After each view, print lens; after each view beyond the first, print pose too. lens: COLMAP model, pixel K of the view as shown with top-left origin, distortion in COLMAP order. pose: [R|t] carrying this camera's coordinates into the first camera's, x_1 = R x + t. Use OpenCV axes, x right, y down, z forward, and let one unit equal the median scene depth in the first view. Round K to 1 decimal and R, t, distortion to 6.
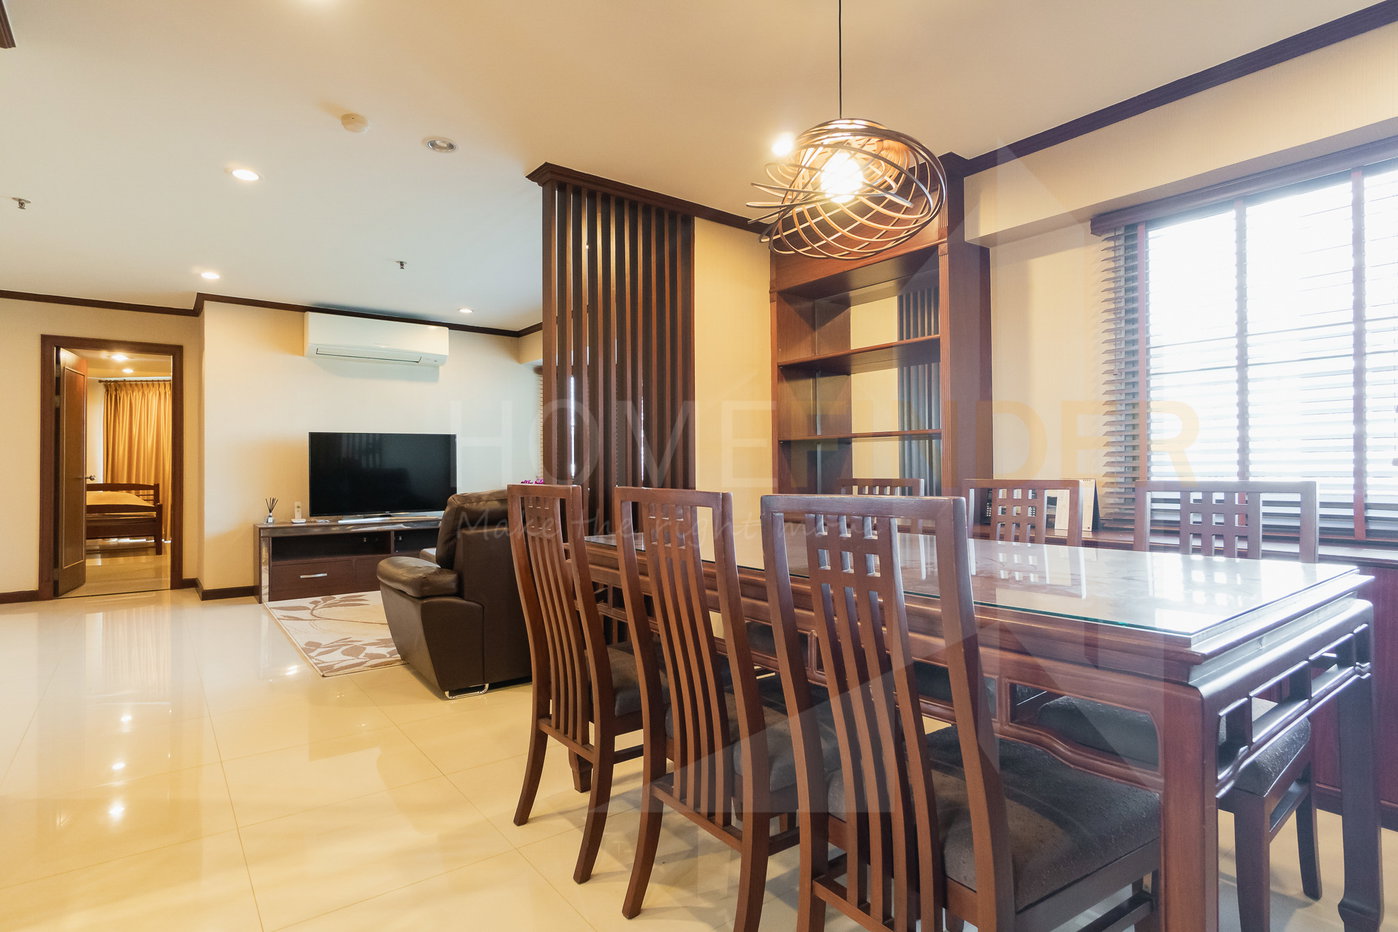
lens RADIAL K [[709.8, 0, 699.0], [0, 709.8, 466.0], [0, 0, 1]] dist [0.000257, -0.000340]
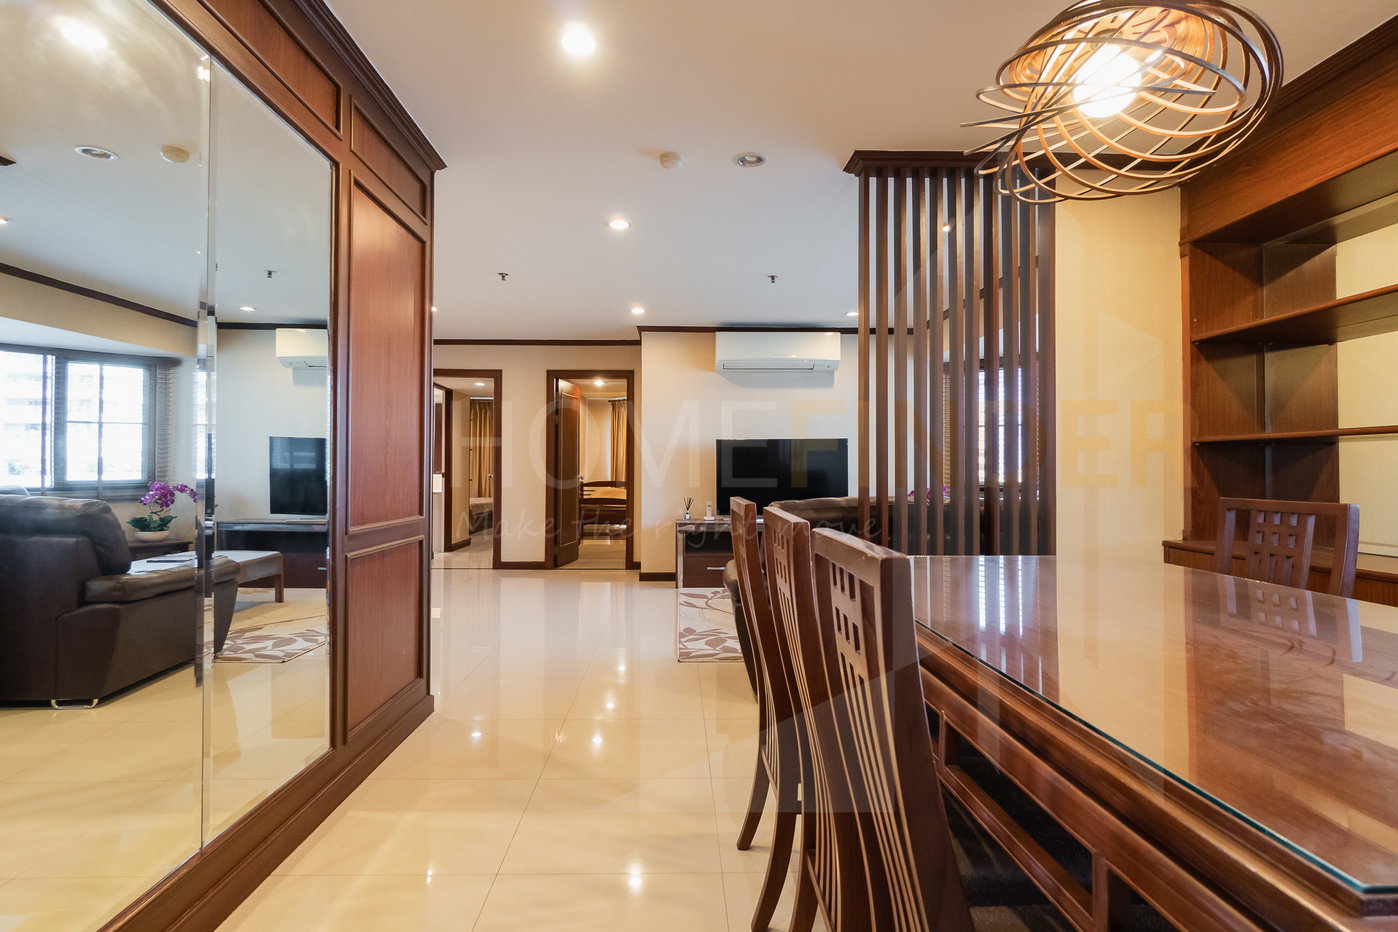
lens RADIAL K [[726.2, 0, 699.0], [0, 726.2, 466.0], [0, 0, 1]] dist [0.003468, 0.001214]
pose [[0.812141, 0.003689, -0.583449, 0.100835], [-0.004425, 0.999990, 0.000163, -0.006286], [0.583444, 0.002449, 0.812150, 0.058602]]
